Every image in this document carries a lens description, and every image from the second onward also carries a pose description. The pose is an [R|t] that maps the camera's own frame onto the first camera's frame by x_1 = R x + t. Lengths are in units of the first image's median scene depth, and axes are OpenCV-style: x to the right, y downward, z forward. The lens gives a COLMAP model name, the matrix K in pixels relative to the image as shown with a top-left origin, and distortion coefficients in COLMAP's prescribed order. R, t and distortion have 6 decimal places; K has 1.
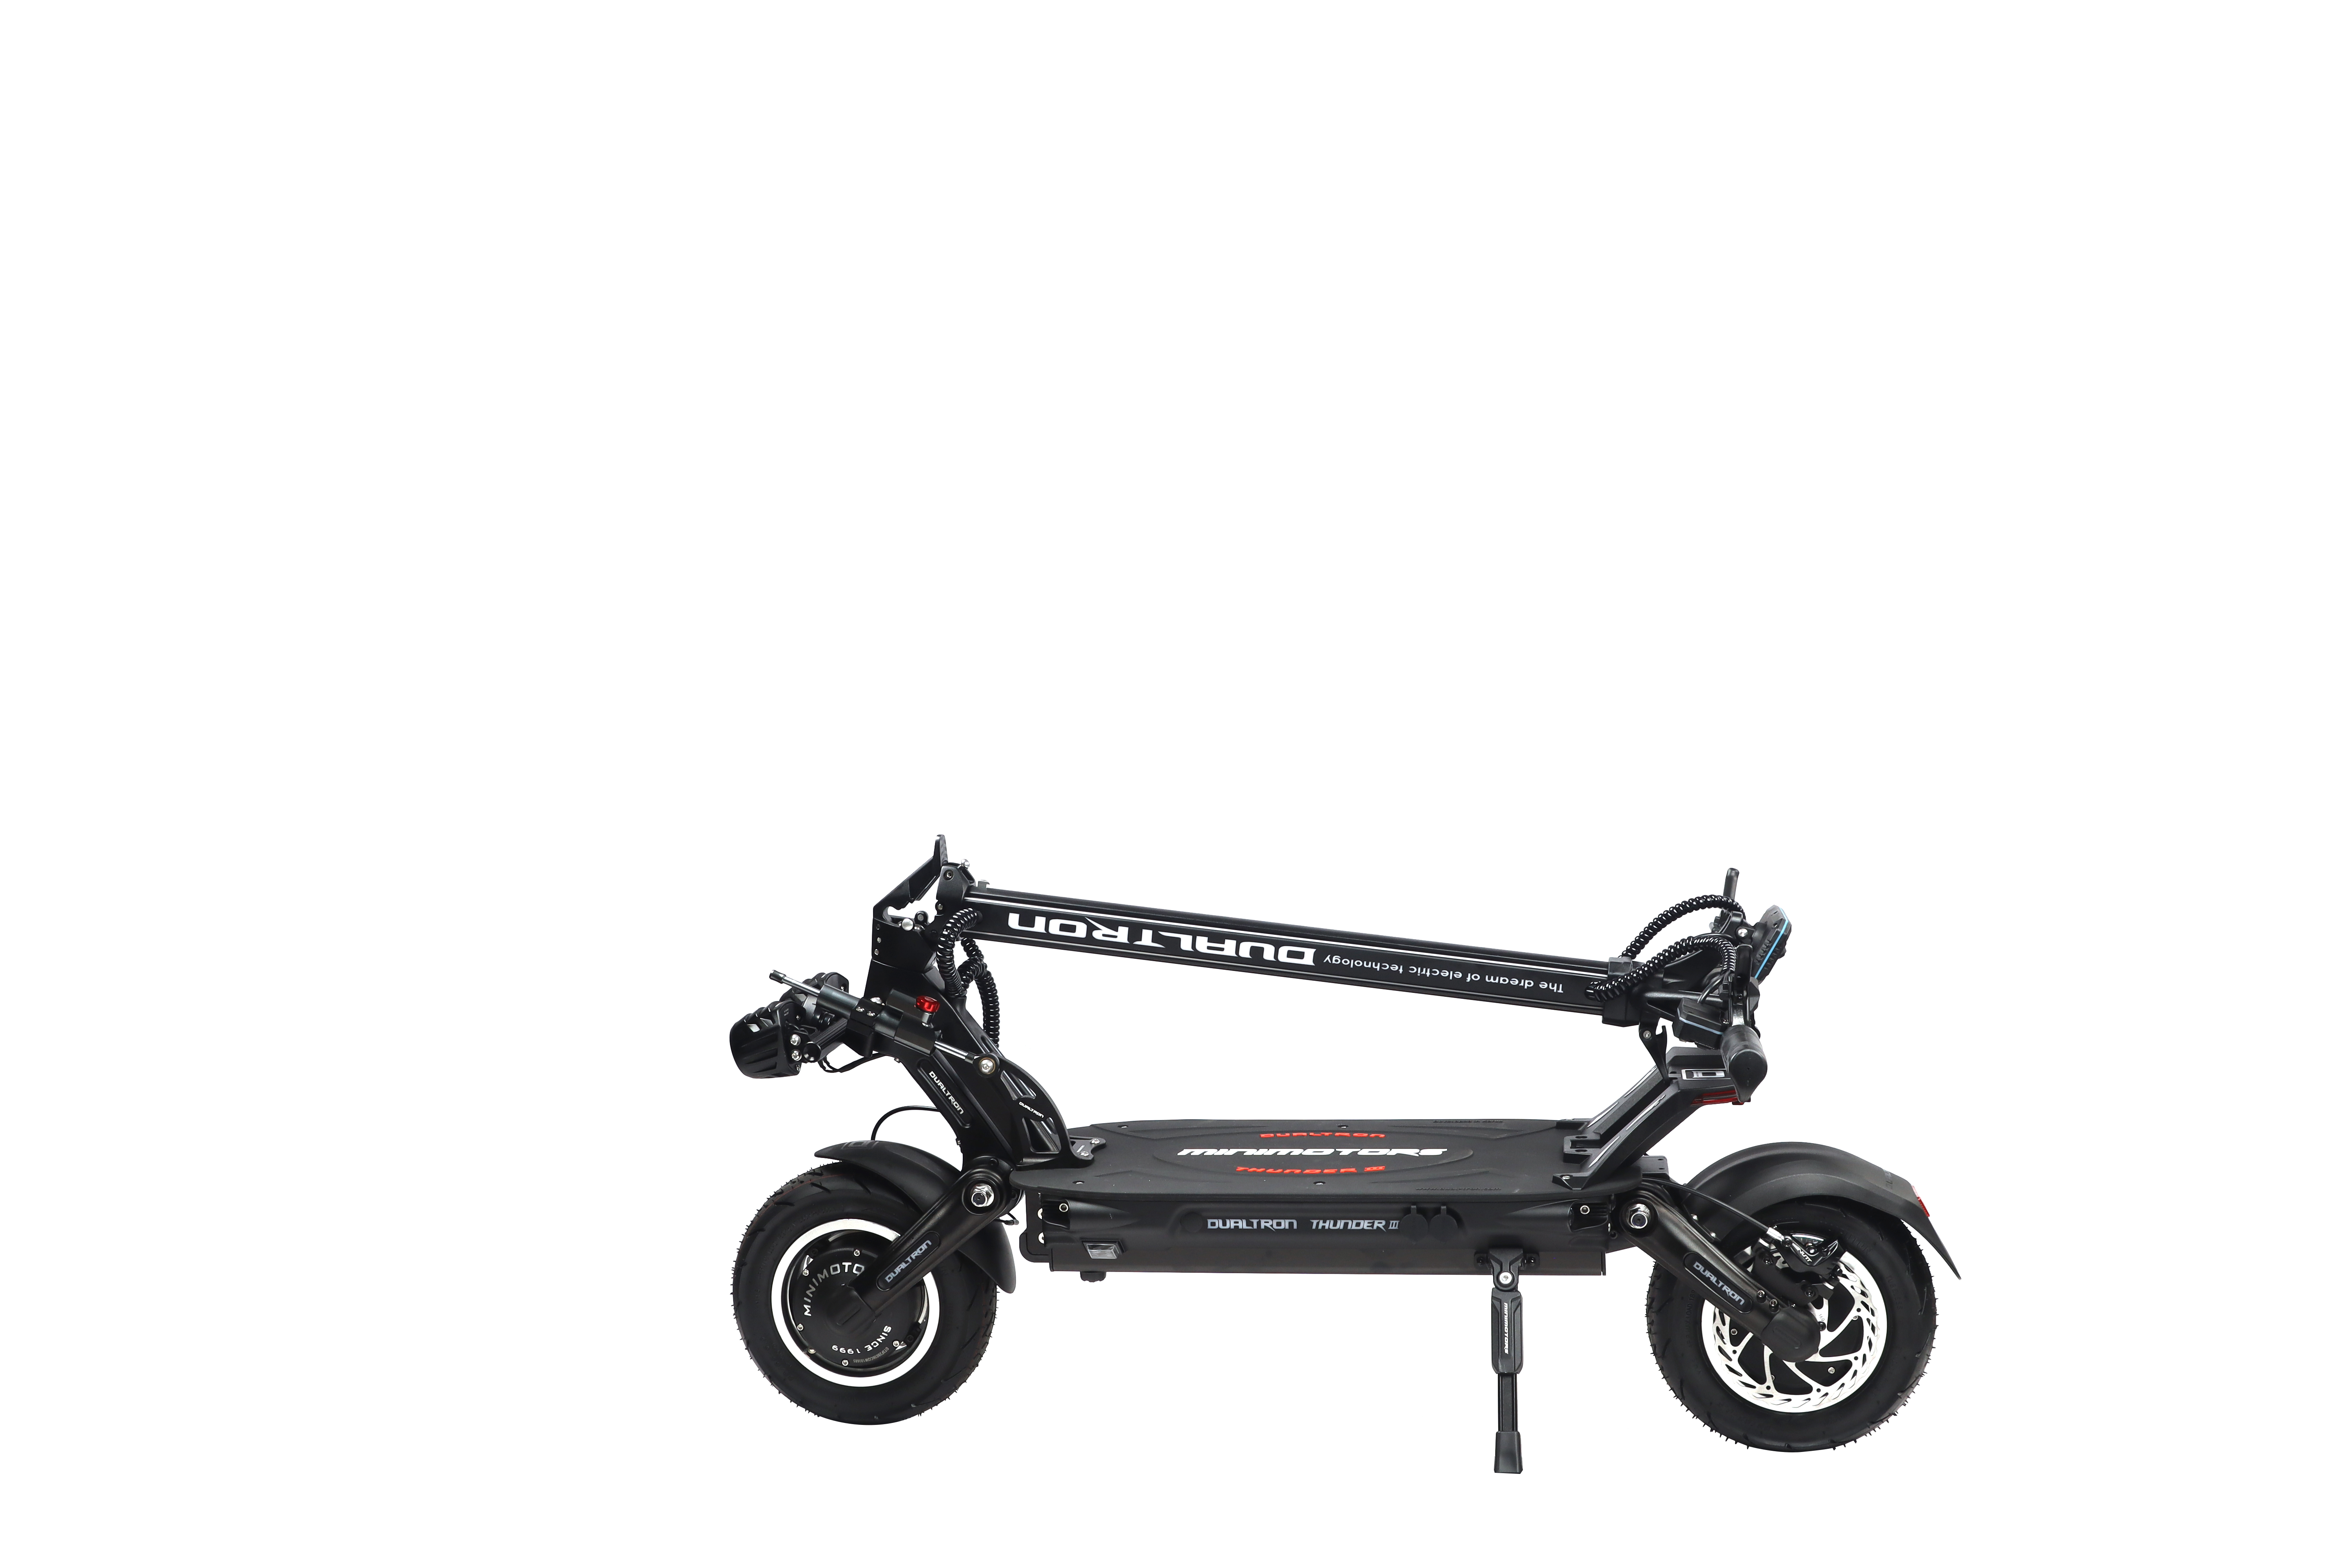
lens RADIAL K [[2587.3, 0, 1177.2], [0, 2587.3, 780.5], [0, 0, 1]] dist [-0.067492, 0.000000]
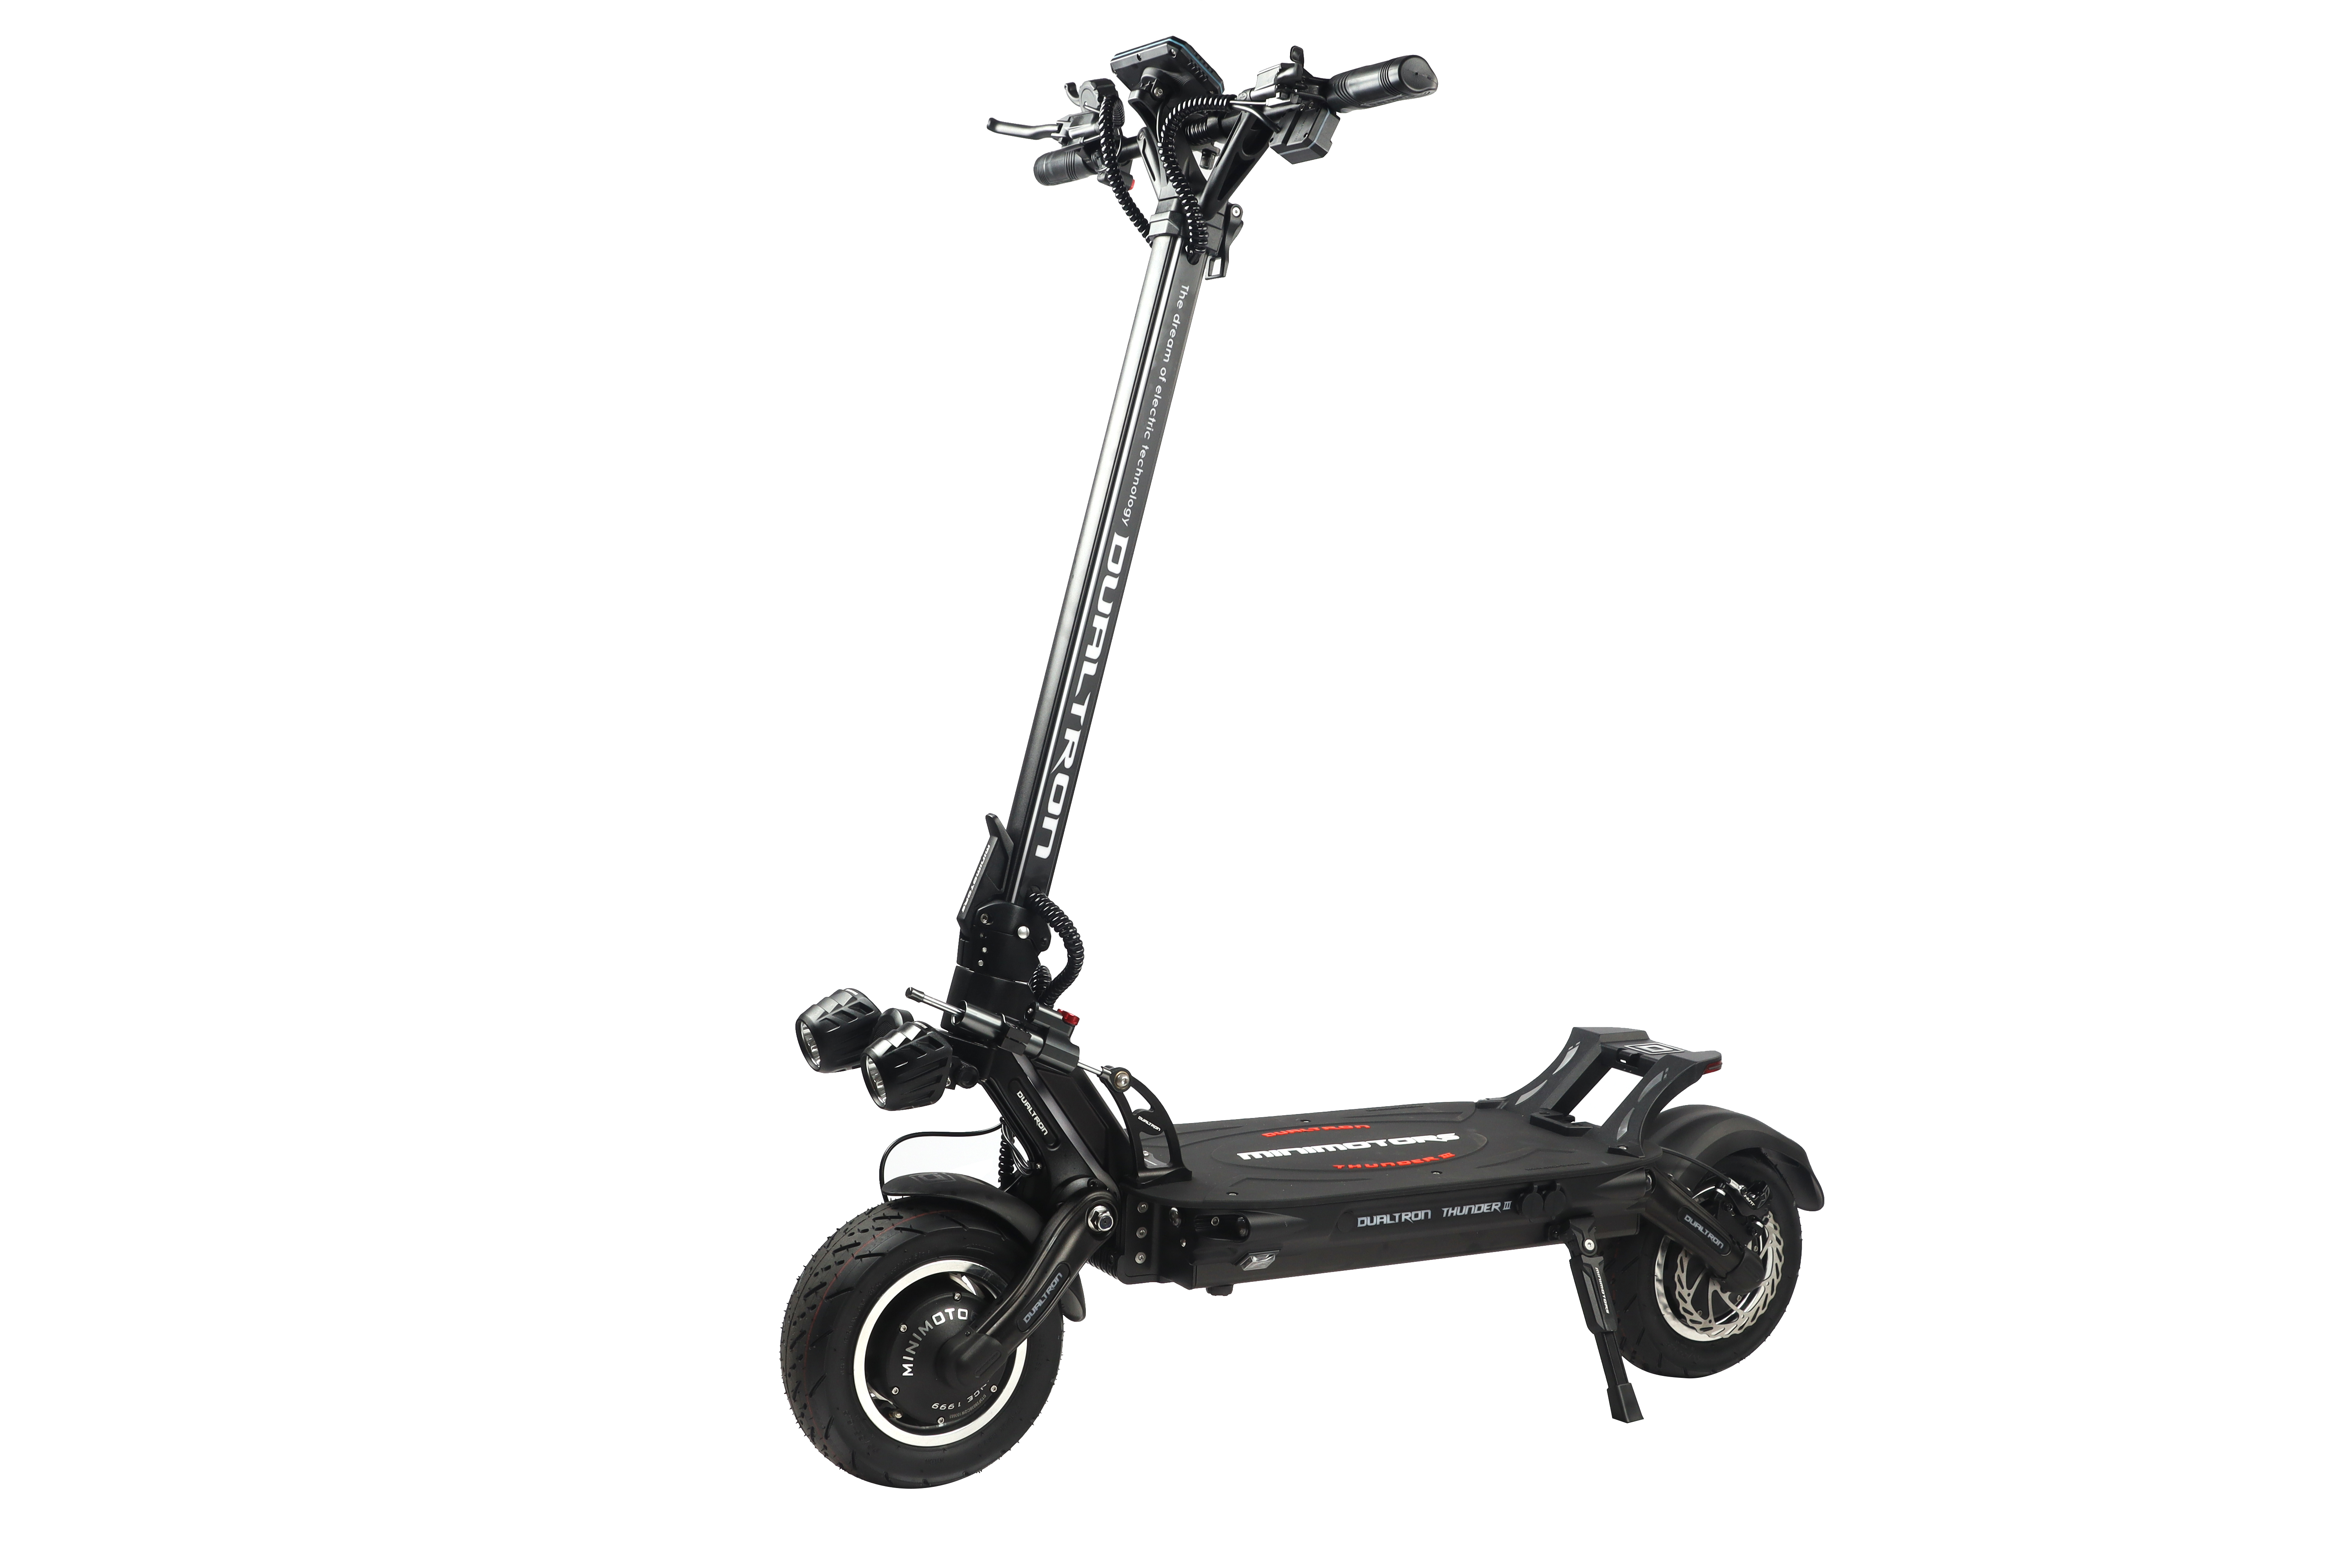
lens RADIAL K [[2587.3, 0, 1188.9], [0, 2587.3, 802.1], [0, 0, 1]] dist [-0.067492, 0.000000]
pose [[0.776588, 0.014218, 0.629848, -0.650555], [-0.004478, 0.999845, -0.017049, 0.025338], [-0.629992, 0.010419, 0.776531, 0.252827]]
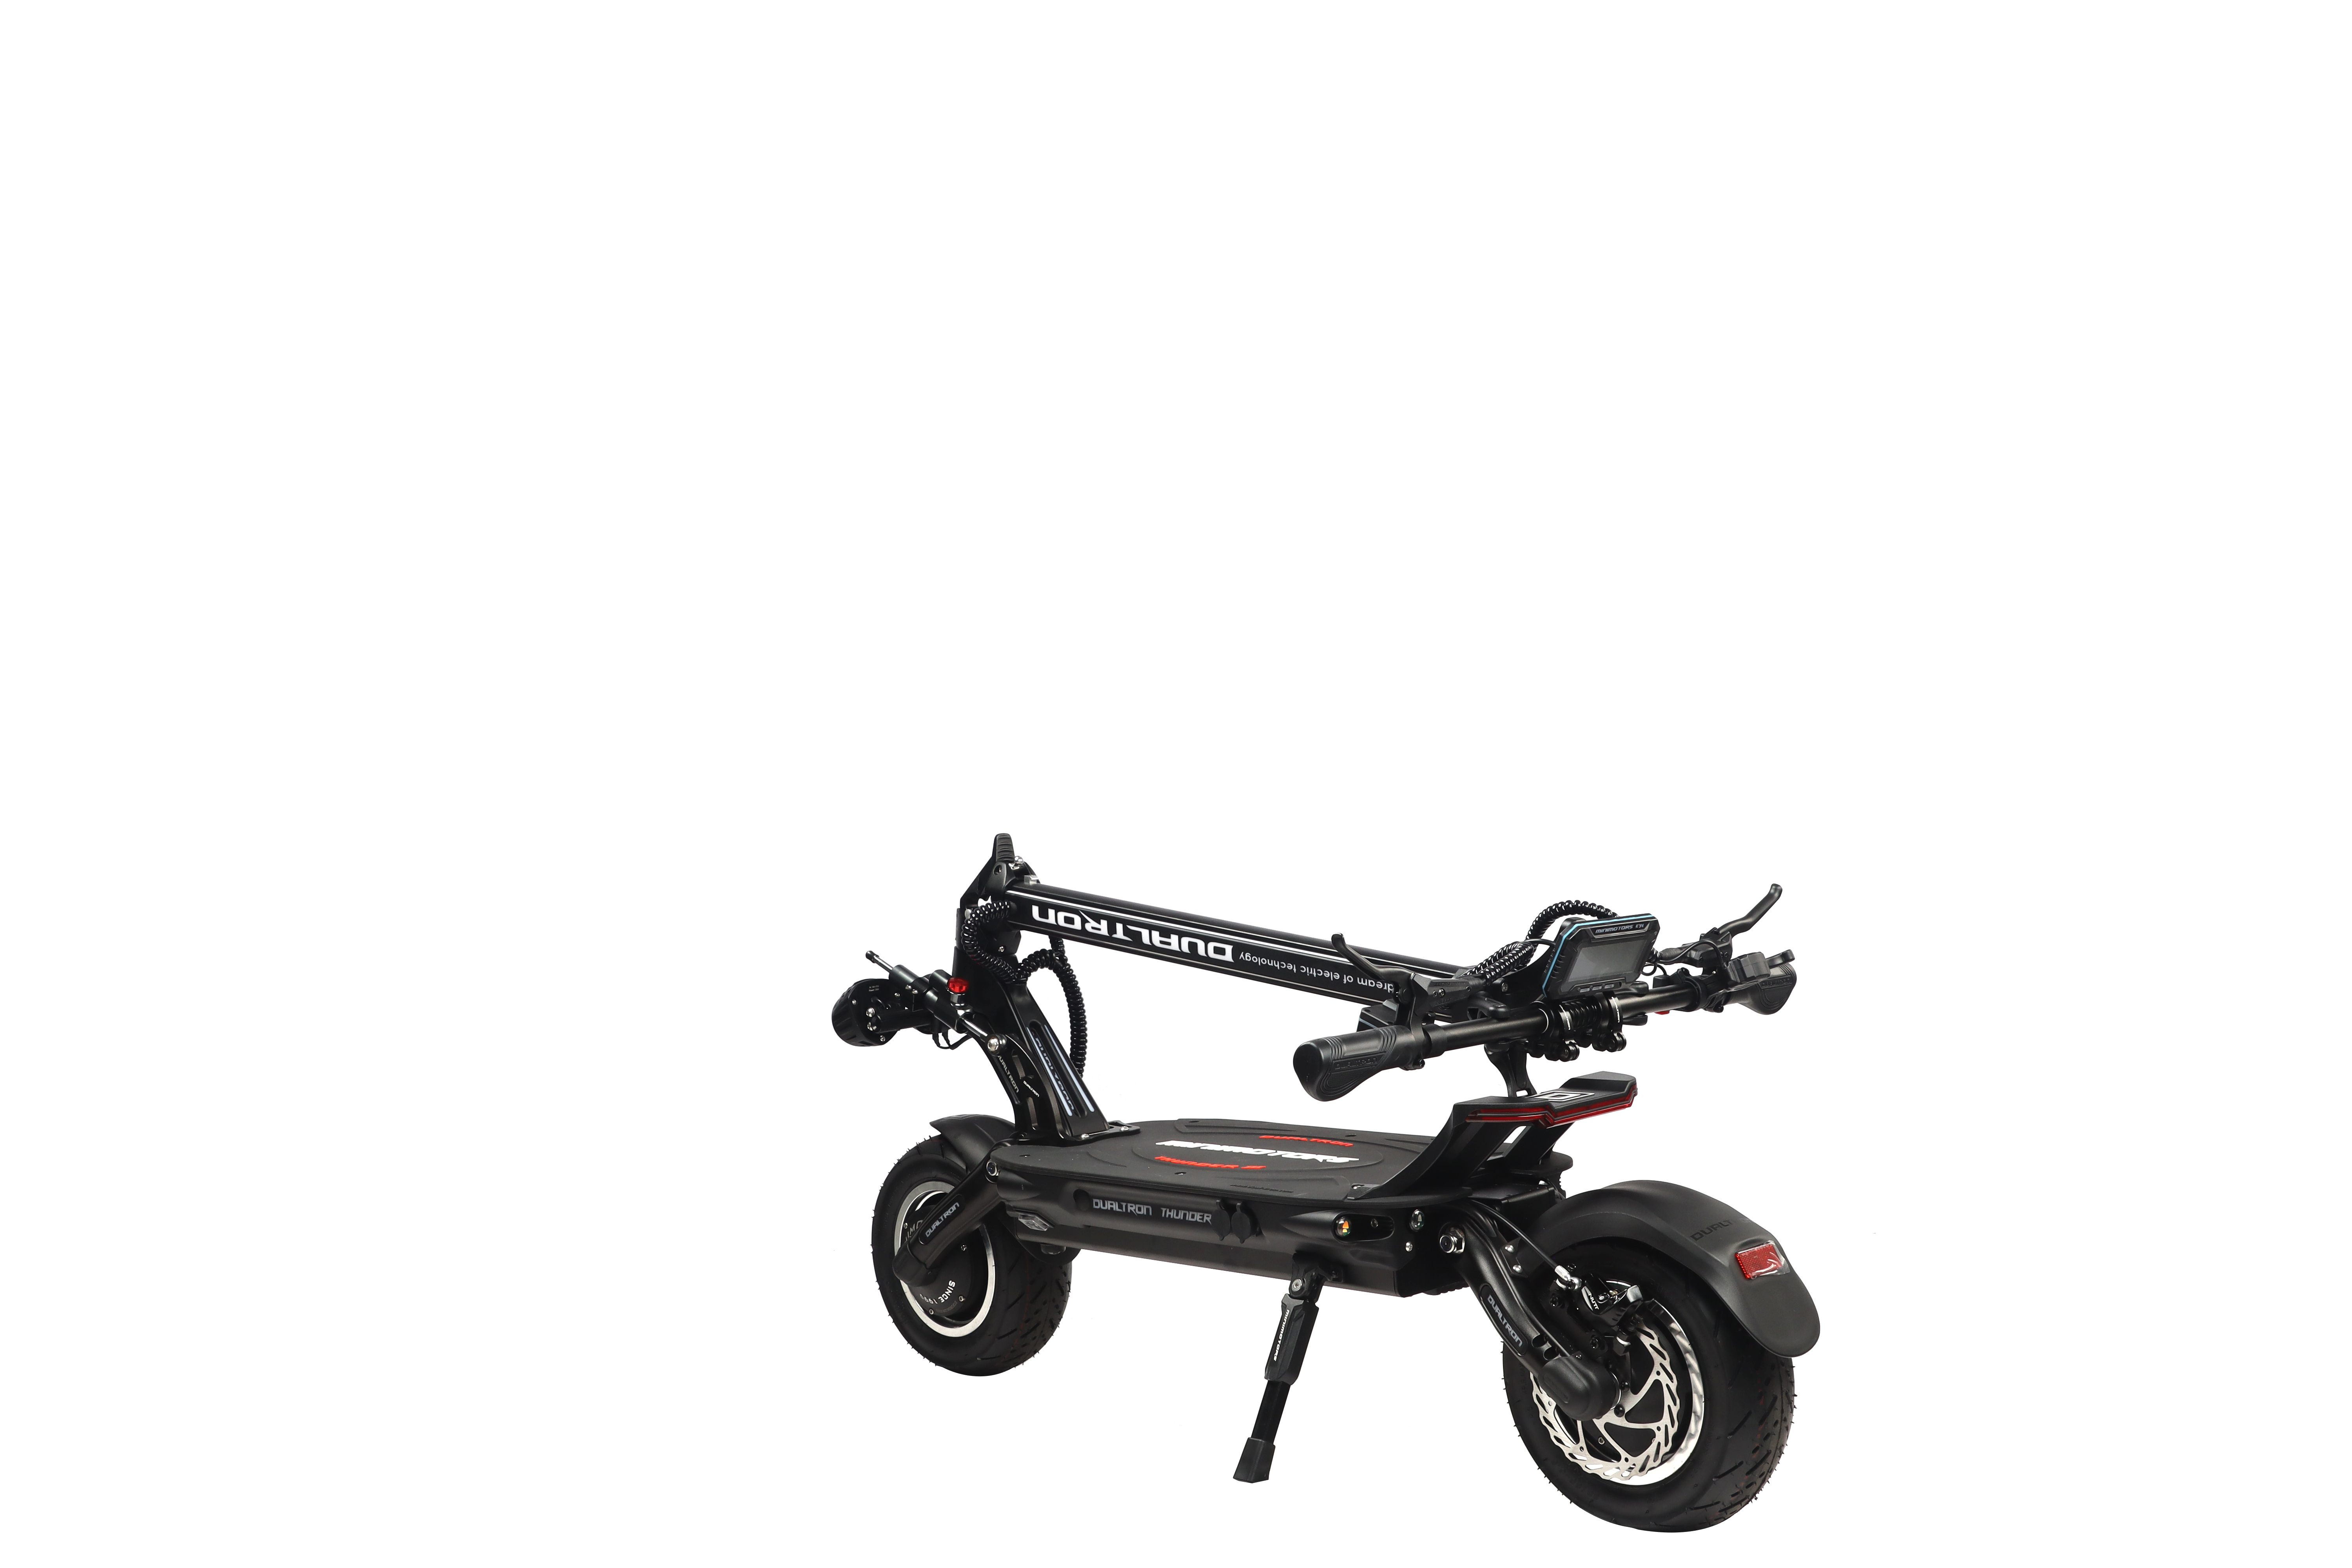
lens RADIAL K [[2587.3, 0, 1185.4], [0, 2587.3, 771.8], [0, 0, 1]] dist [-0.067492, 0.000000]
pose [[0.789890, -0.008500, -0.613189, 0.653842], [-0.023162, 0.998777, -0.043682, 0.041958], [0.612811, 0.048707, 0.788727, 0.192668]]
